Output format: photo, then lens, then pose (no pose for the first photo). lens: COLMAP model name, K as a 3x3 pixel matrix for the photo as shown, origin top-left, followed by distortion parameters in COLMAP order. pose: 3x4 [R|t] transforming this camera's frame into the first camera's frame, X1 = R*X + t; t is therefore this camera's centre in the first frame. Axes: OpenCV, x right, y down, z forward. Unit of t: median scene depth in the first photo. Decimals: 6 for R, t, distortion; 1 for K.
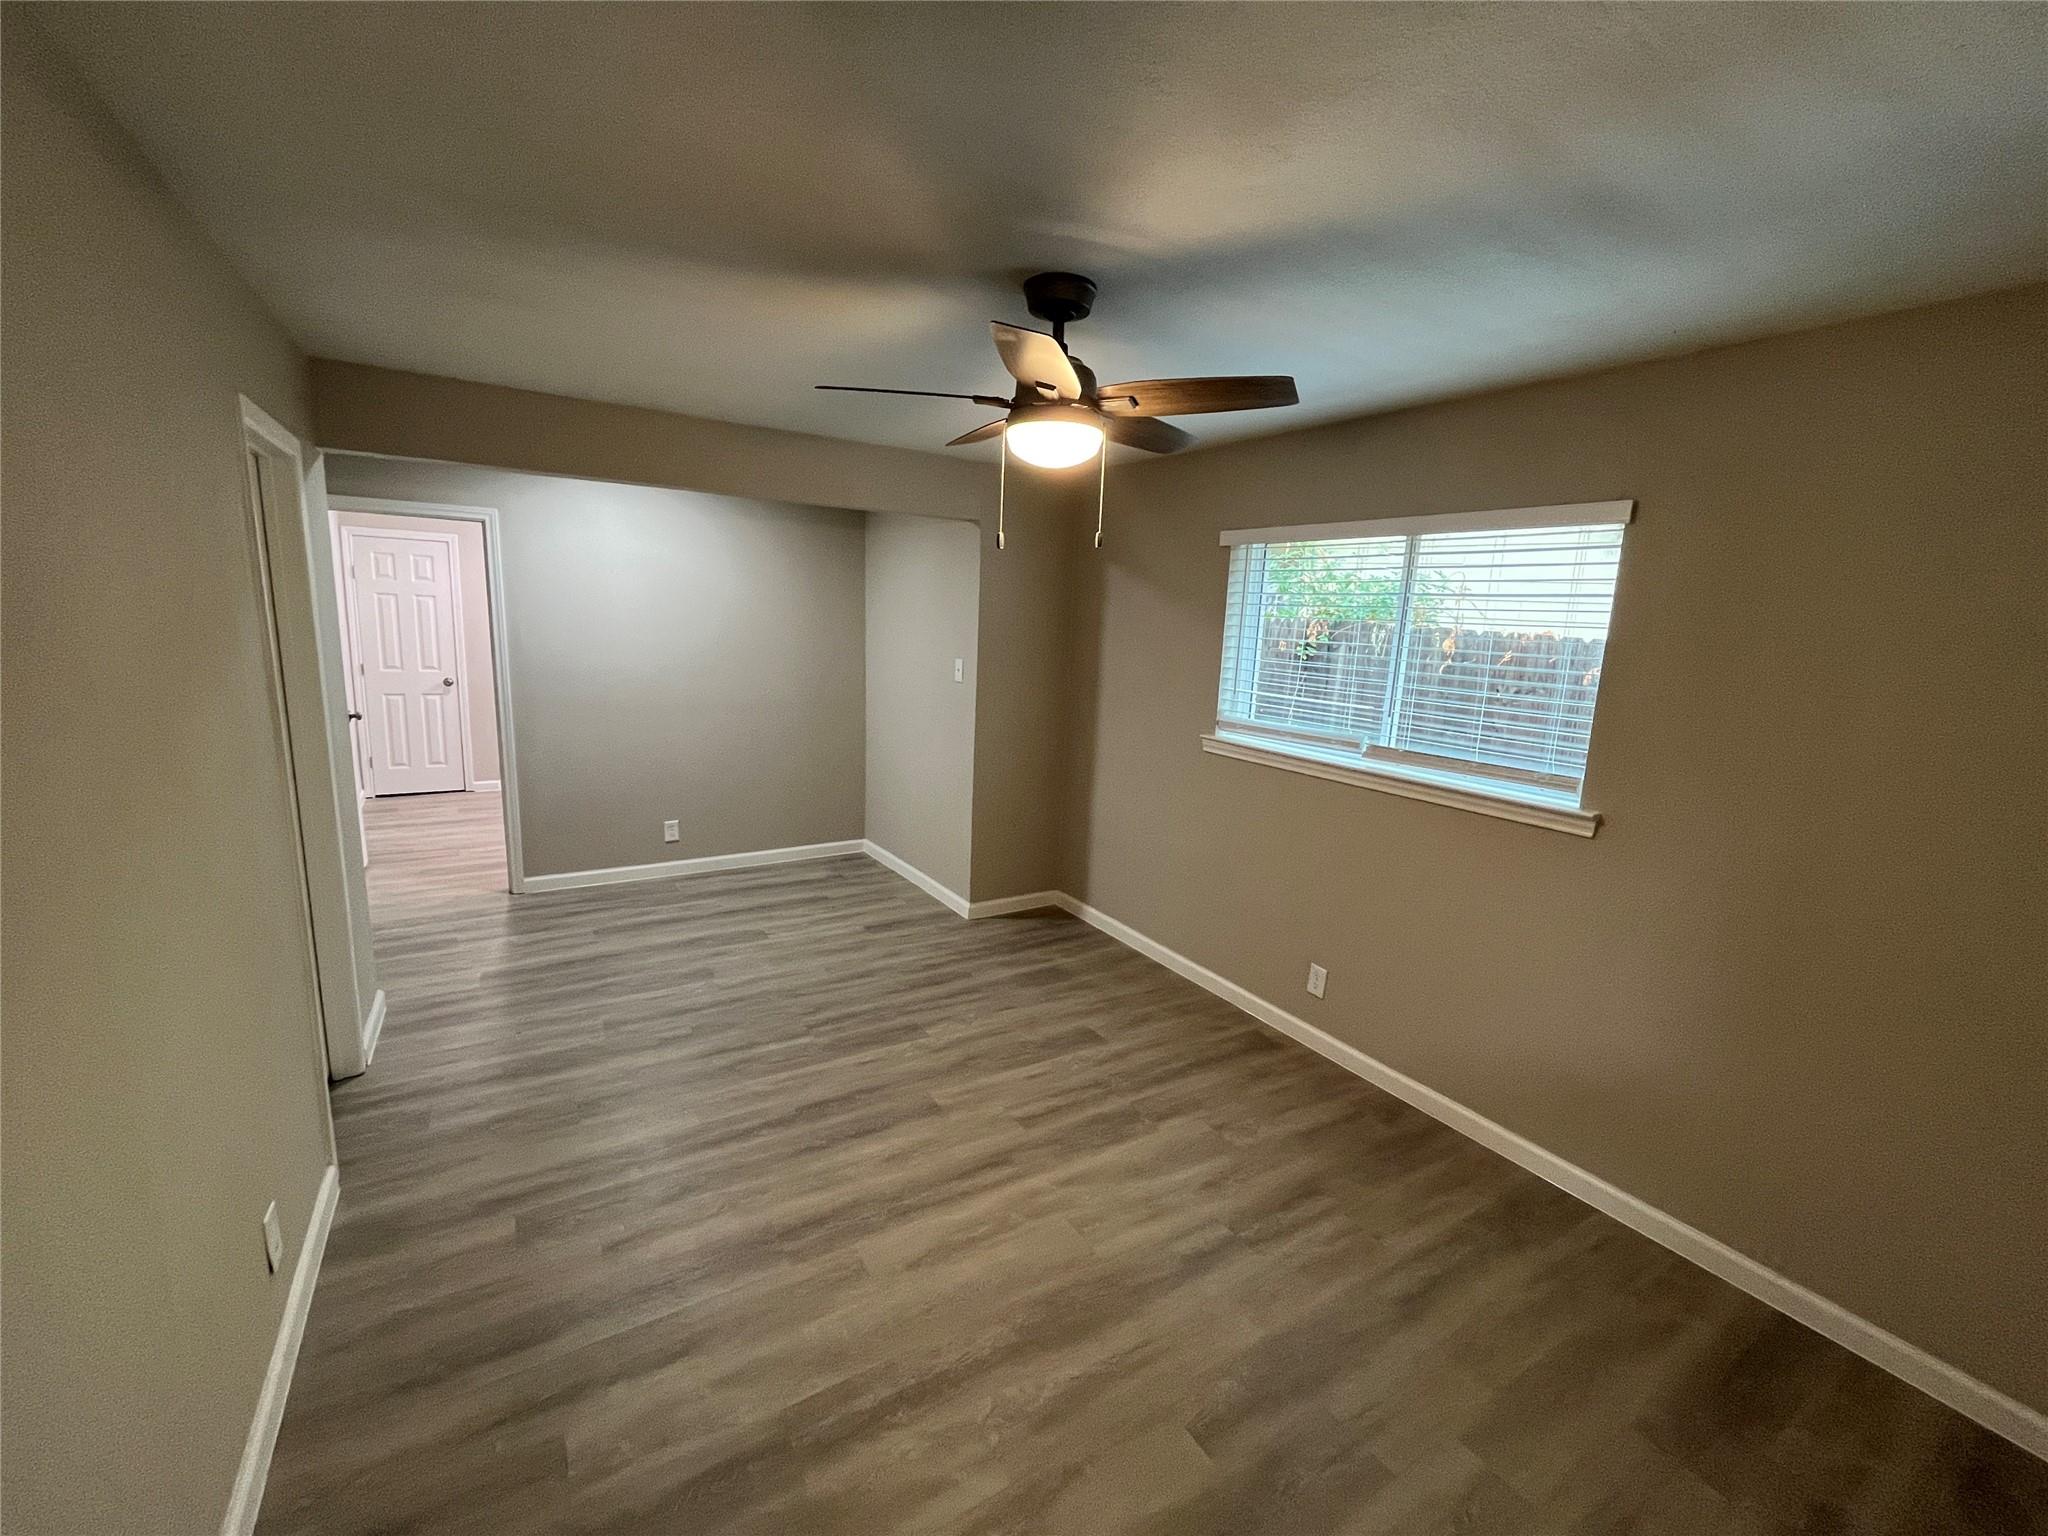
lens RADIAL K [[828.3, 0, 1022.5], [0, 828.3, 767.8], [0, 0, 1]] dist [-0.000025, -0.002642]
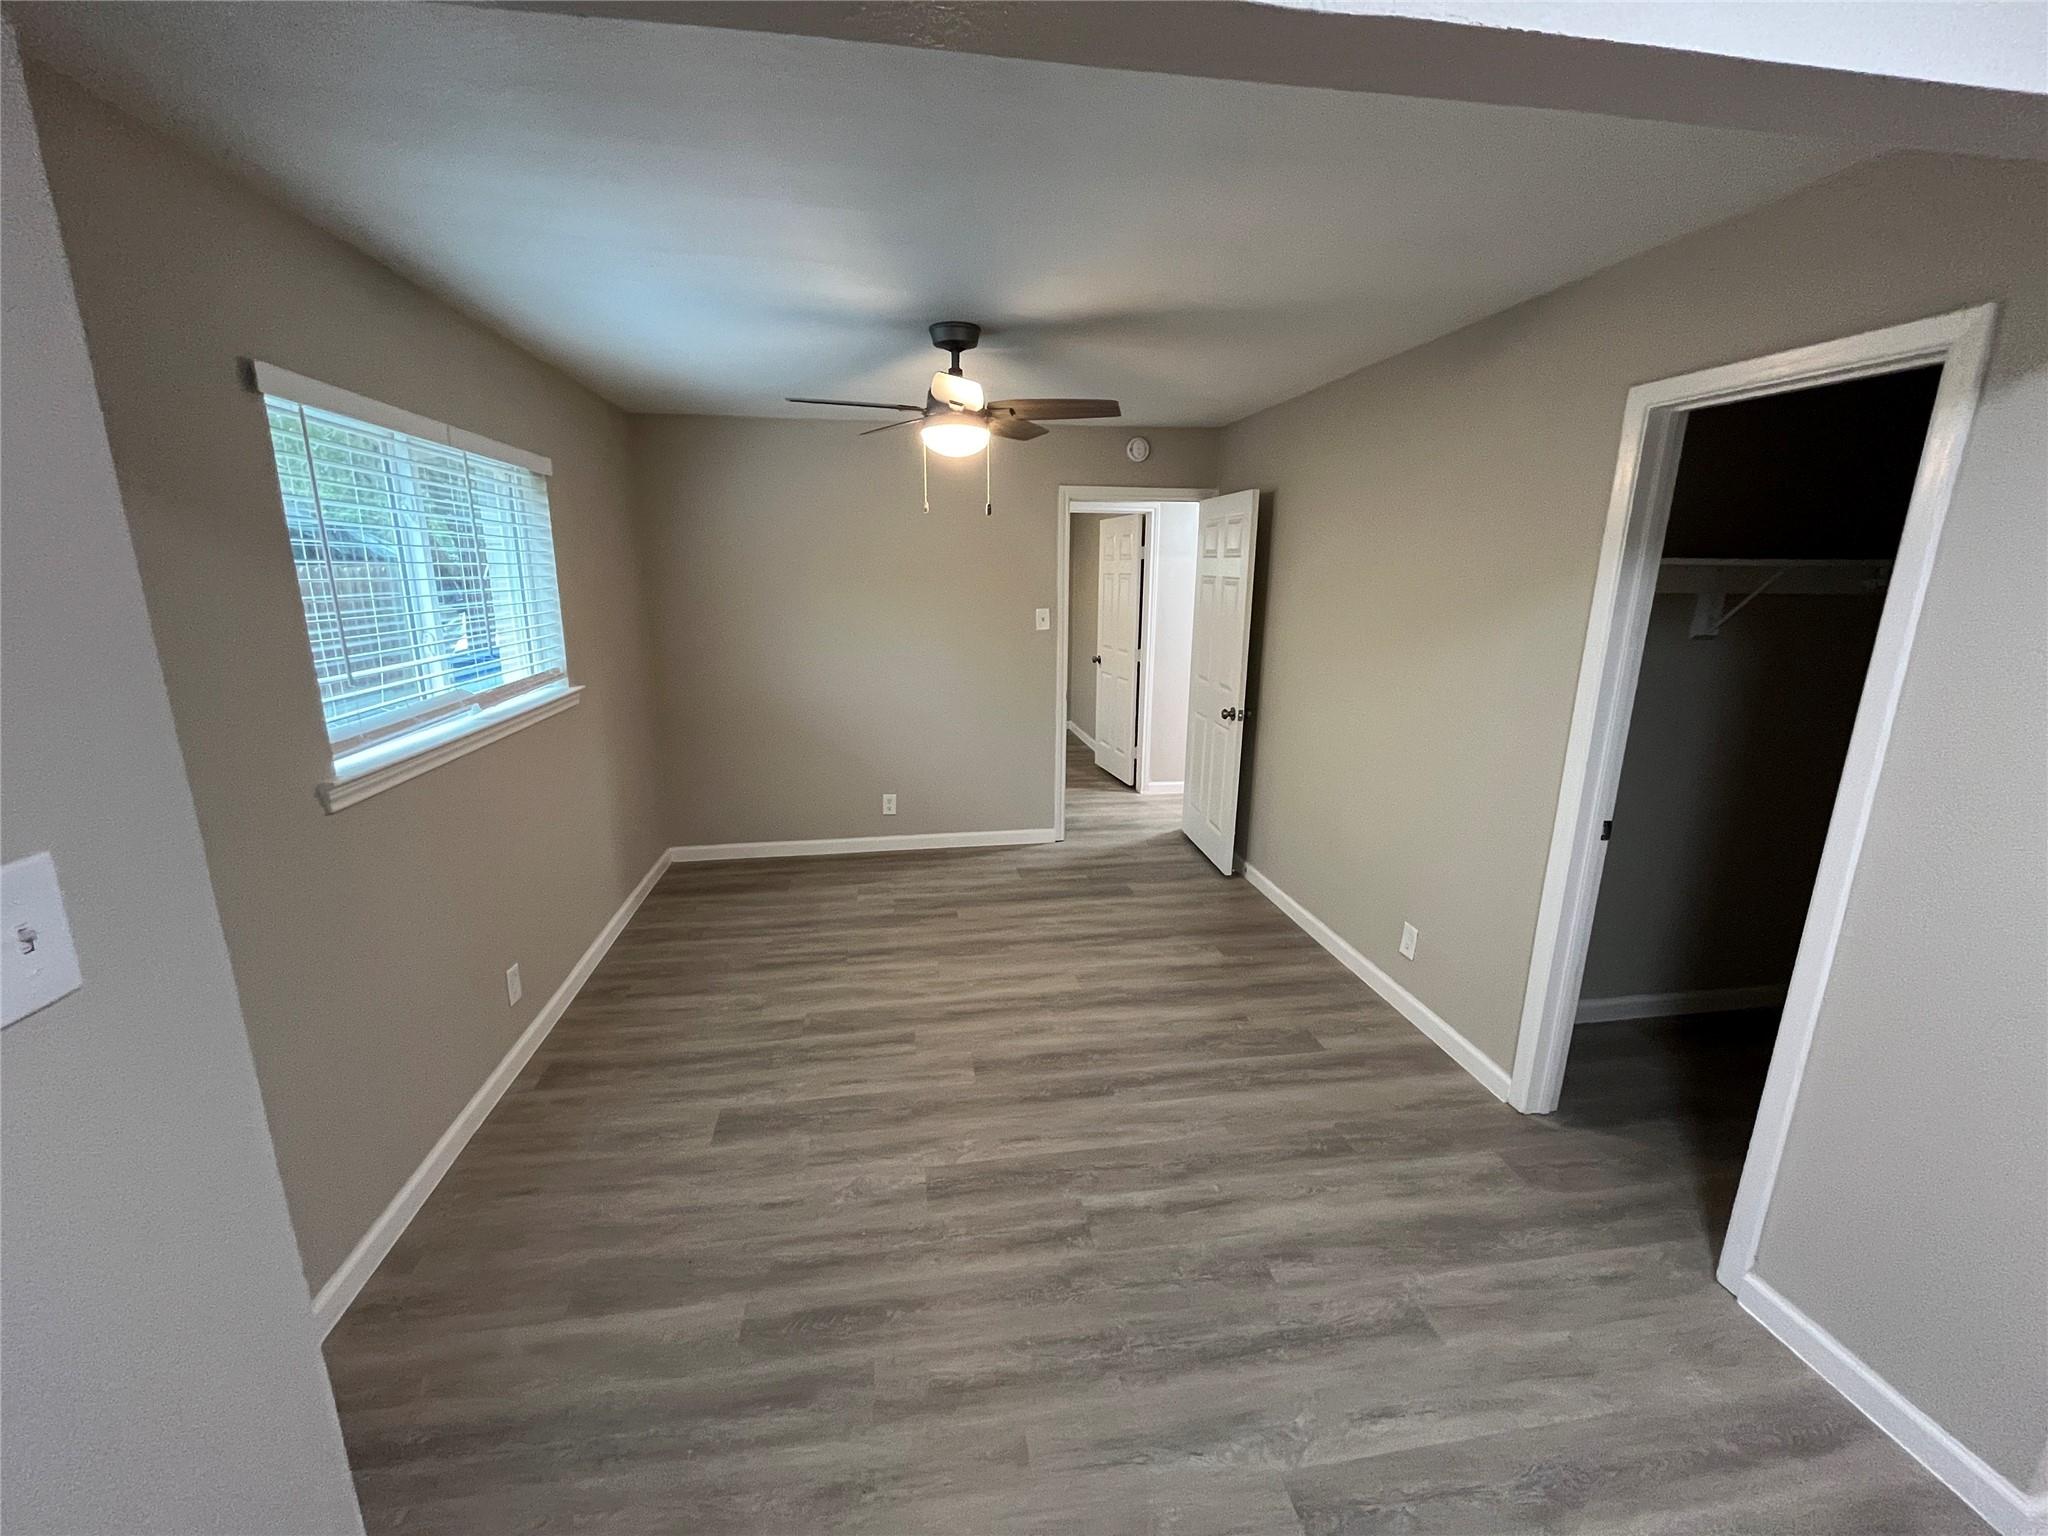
lens RADIAL K [[828.3, 0, 1022.5], [0, 828.3, 767.8], [0, 0, 1]] dist [-0.000025, -0.002642]
pose [[-0.920418, -0.140389, 0.364858, -0.468085], [0.022779, 0.912450, 0.408553, -0.324173], [-0.390271, 0.384351, -0.836638, 1.678886]]
